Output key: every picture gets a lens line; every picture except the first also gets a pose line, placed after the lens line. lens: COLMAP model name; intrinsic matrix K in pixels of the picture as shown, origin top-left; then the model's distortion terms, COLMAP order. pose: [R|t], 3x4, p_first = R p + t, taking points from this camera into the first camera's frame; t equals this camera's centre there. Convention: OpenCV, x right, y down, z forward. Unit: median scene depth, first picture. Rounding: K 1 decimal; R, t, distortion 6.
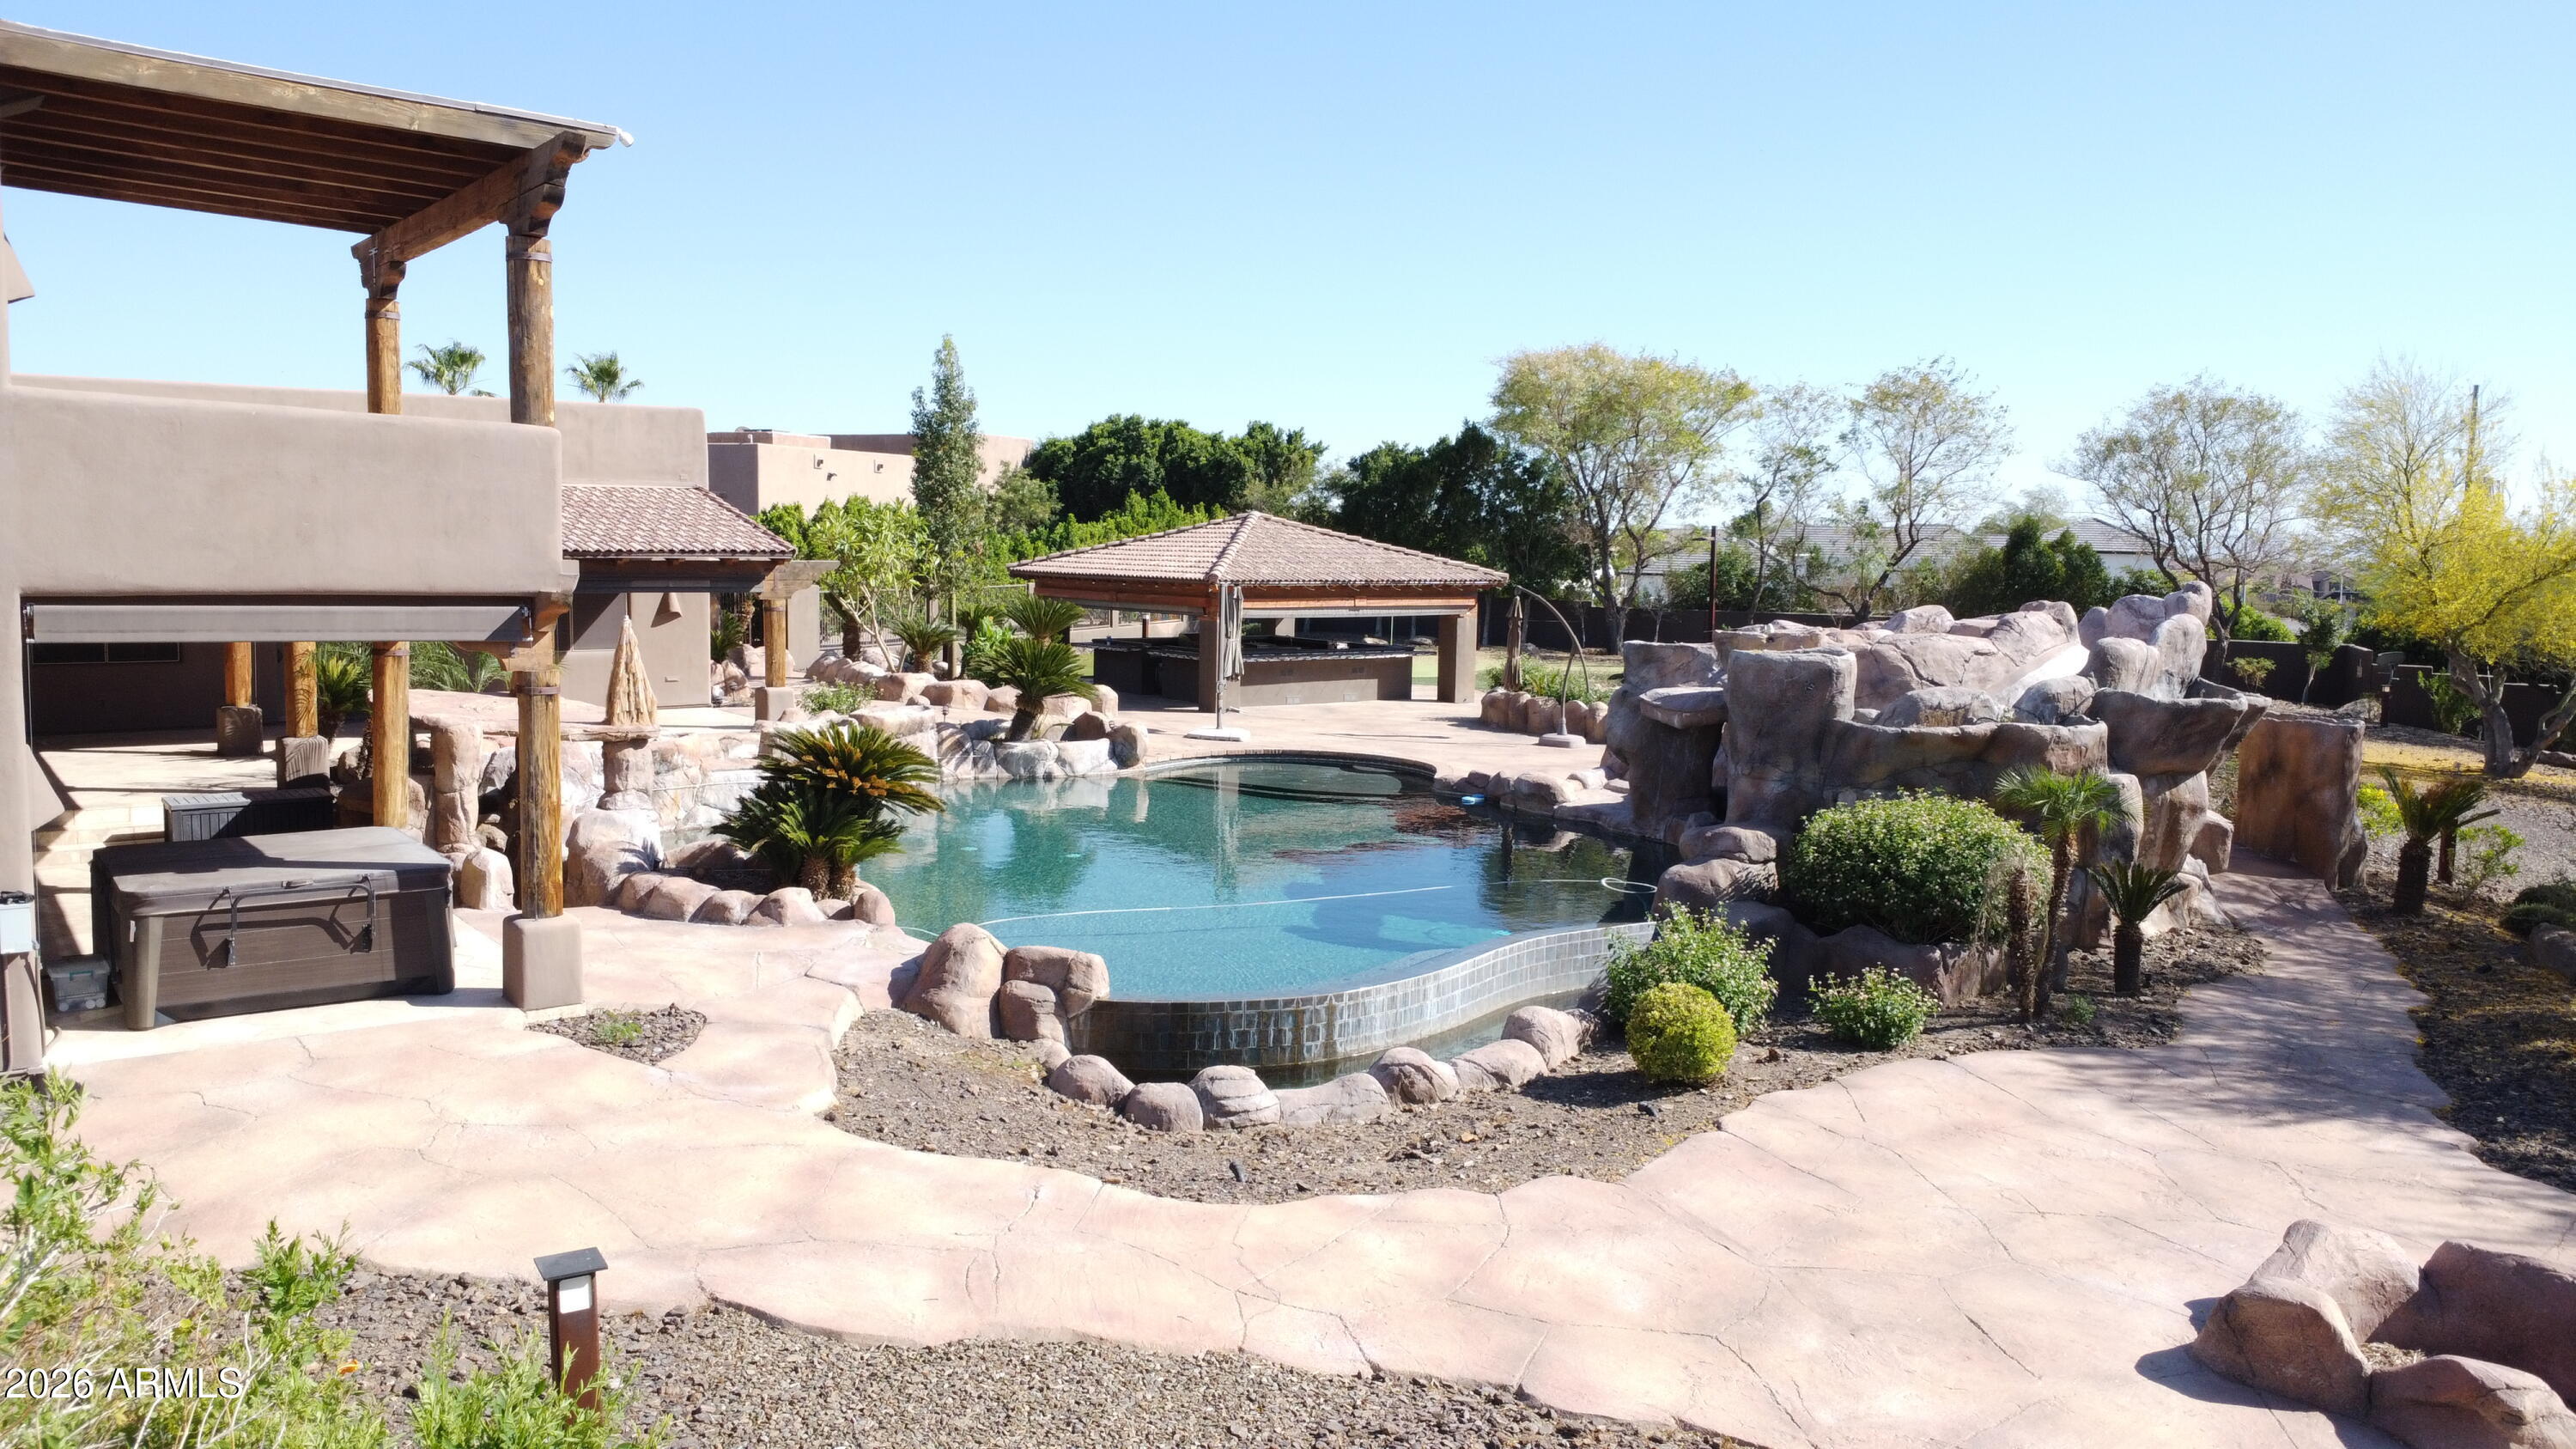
lens RADIAL K [[1863.2, 0, 1279.5], [0, 1863.2, 721.0], [0, 0, 1]] dist [-0.020303, -0.017191]
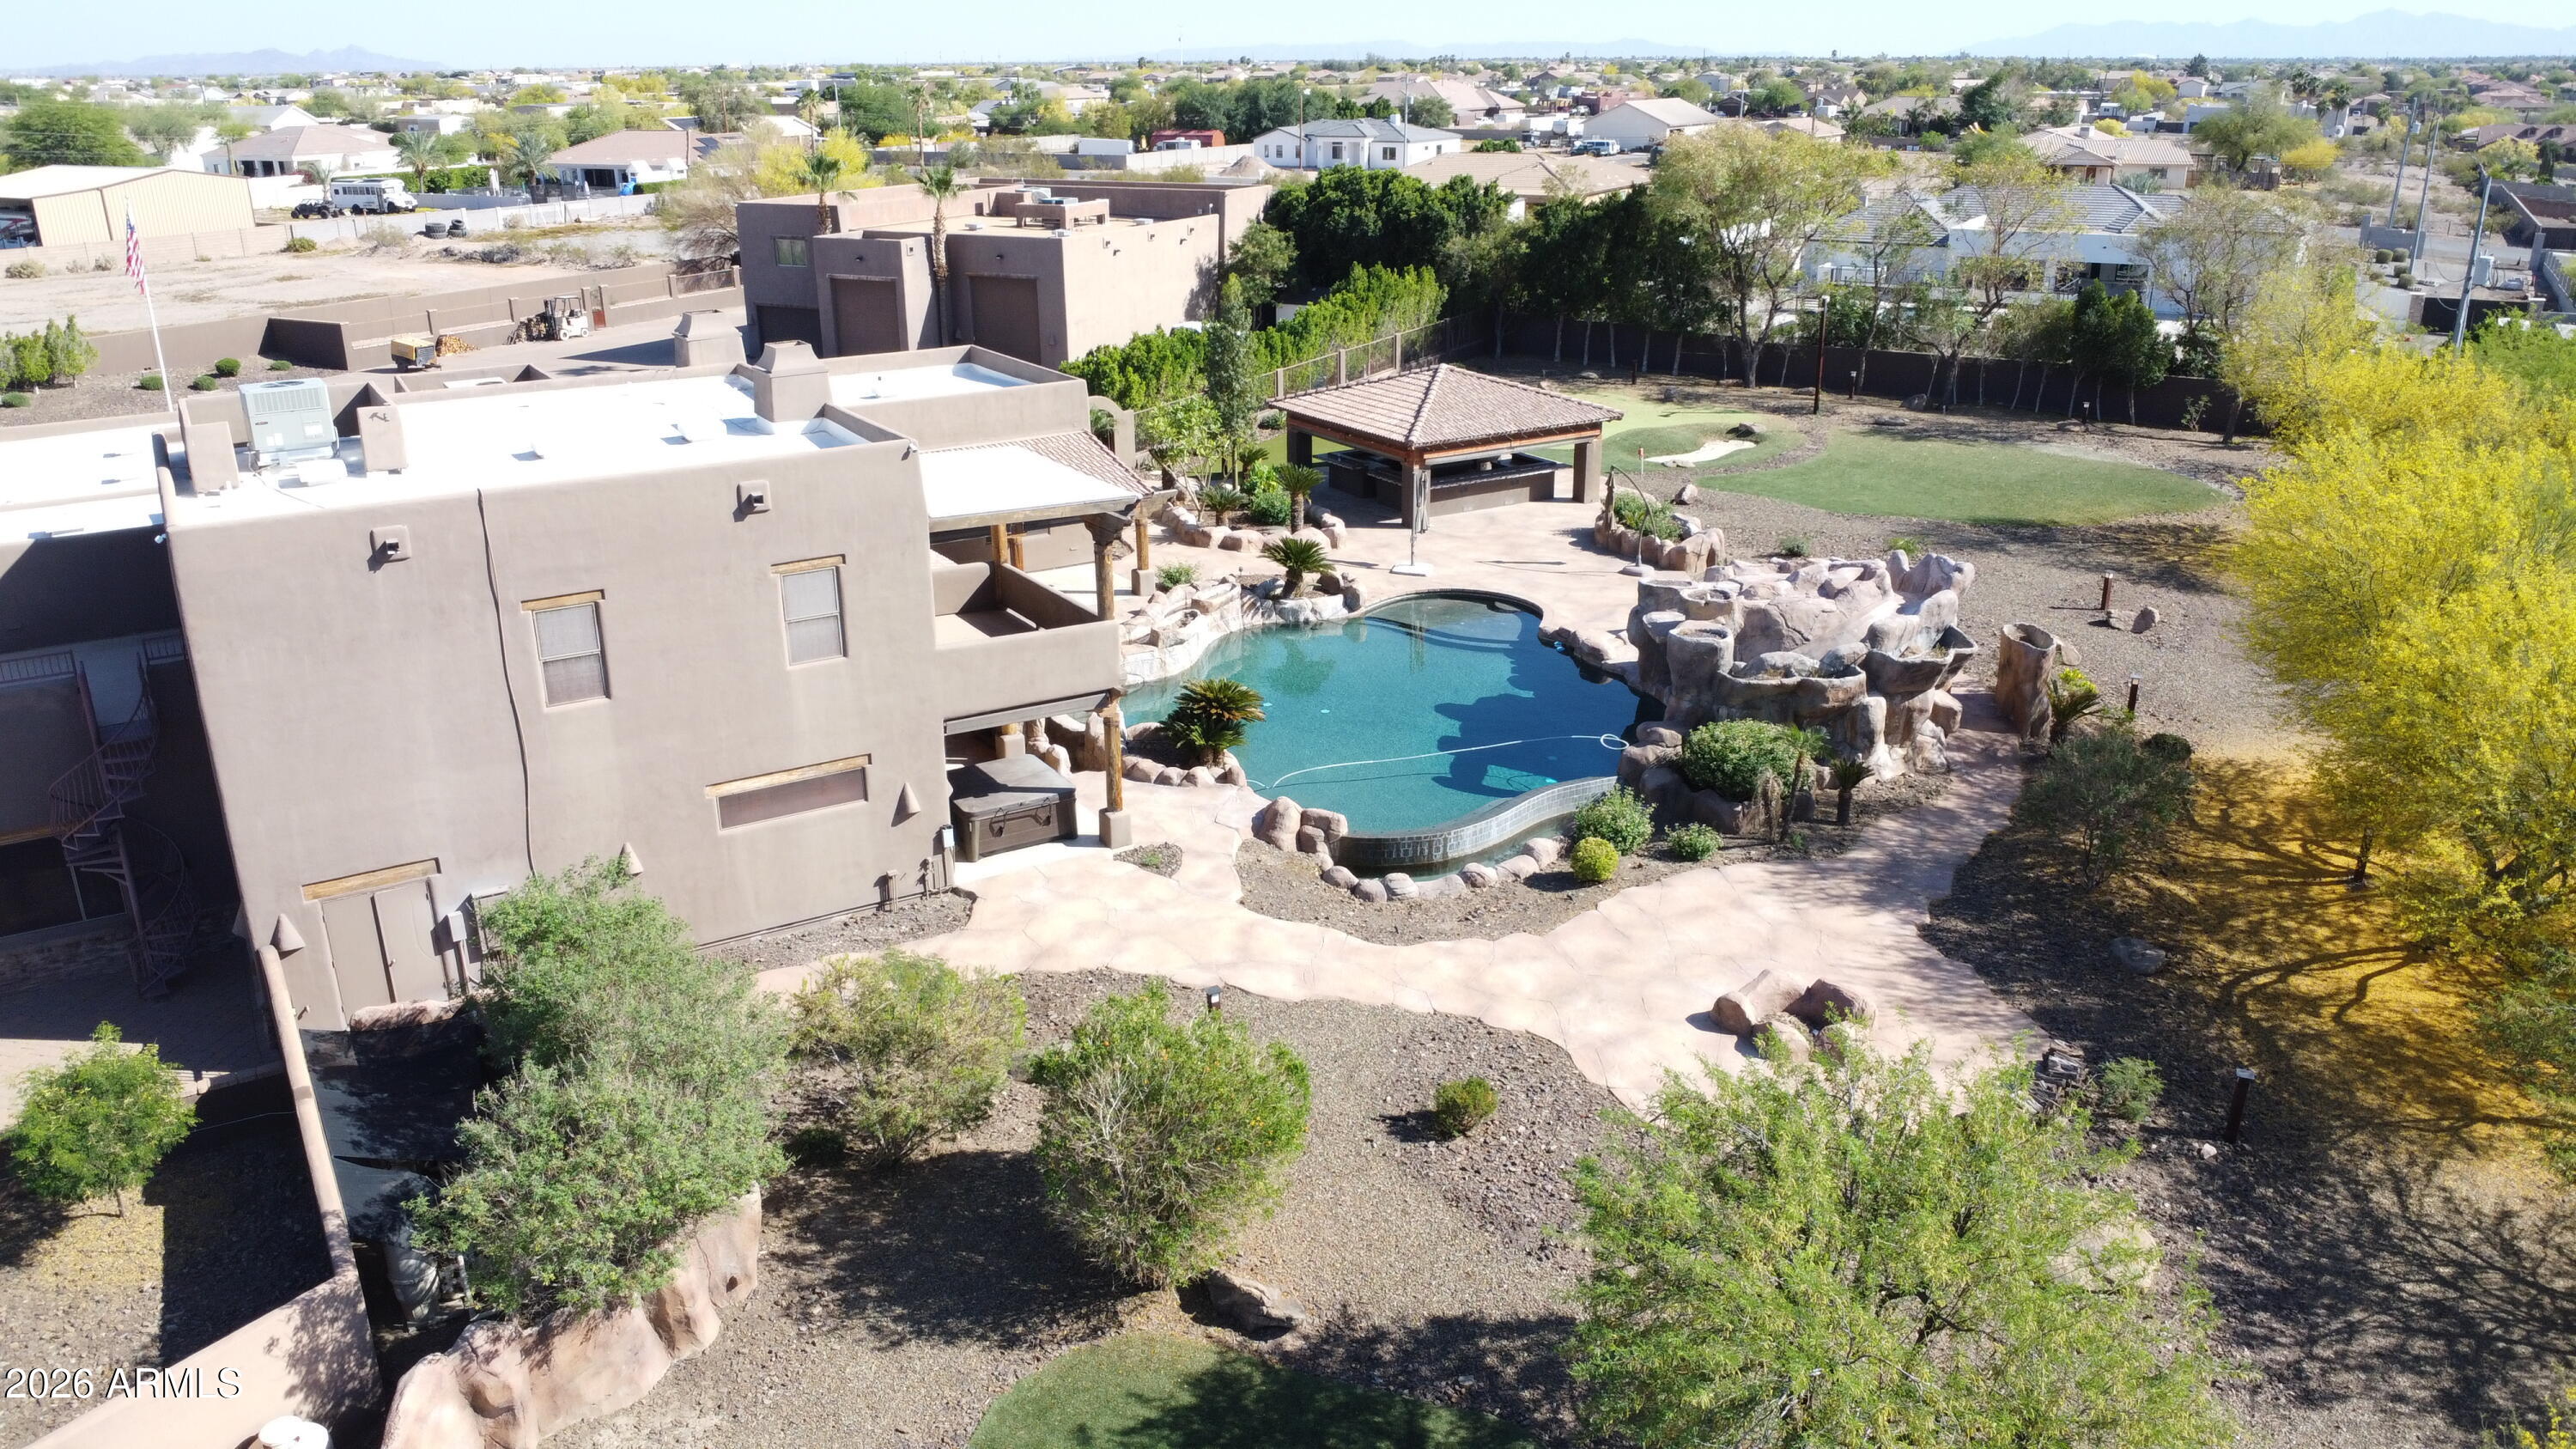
lens RADIAL K [[1863.2, 0, 1279.5], [0, 1863.2, 721.0], [0, 0, 1]] dist [-0.020303, -0.017191]
pose [[0.992809, 0.012937, -0.119012, 0.091529], [0.016550, 0.969765, 0.243478, -0.517207], [0.118563, -0.243697, 0.962577, -1.119907]]
